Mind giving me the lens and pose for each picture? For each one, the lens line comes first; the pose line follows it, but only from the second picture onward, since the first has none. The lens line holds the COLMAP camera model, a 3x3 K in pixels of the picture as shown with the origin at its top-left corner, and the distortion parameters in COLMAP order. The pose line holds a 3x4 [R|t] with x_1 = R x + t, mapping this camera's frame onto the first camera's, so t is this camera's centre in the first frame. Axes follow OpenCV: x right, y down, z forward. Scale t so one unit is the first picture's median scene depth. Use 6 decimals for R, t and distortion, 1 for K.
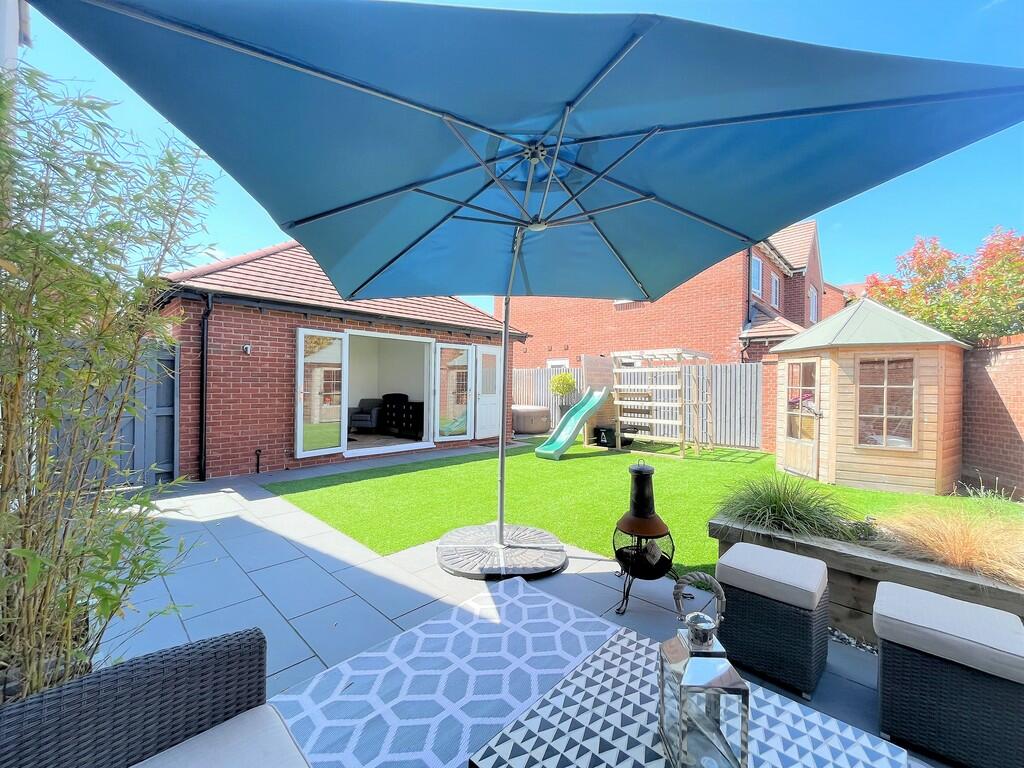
lens RADIAL K [[415.7, 0, 512.0], [0, 415.7, 384.0], [0, 0, 1]] dist [0.011114, 0.000094]
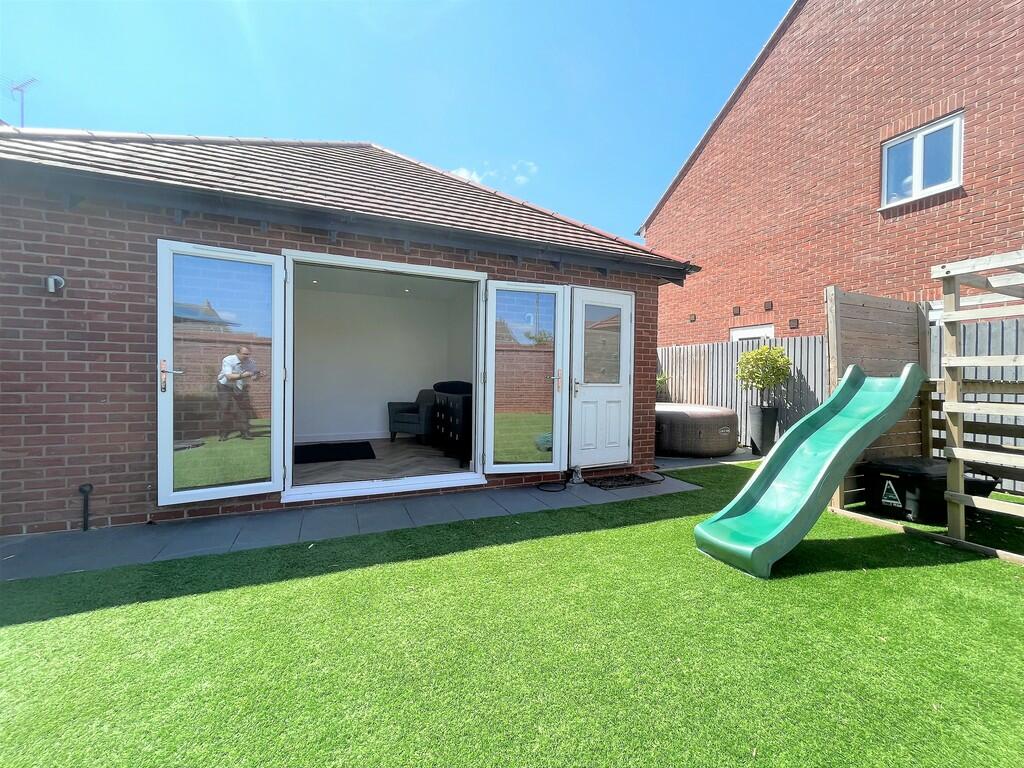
lens RADIAL K [[417.7, 0, 512.0], [0, 417.7, 384.0], [0, 0, 1]] dist [-0.009526, -0.000090]
pose [[0.921682, 0.006854, -0.387885, 0.043271], [-0.000990, 0.999882, 0.015316, 0.019866], [0.387945, -0.013733, 0.921580, 0.530267]]
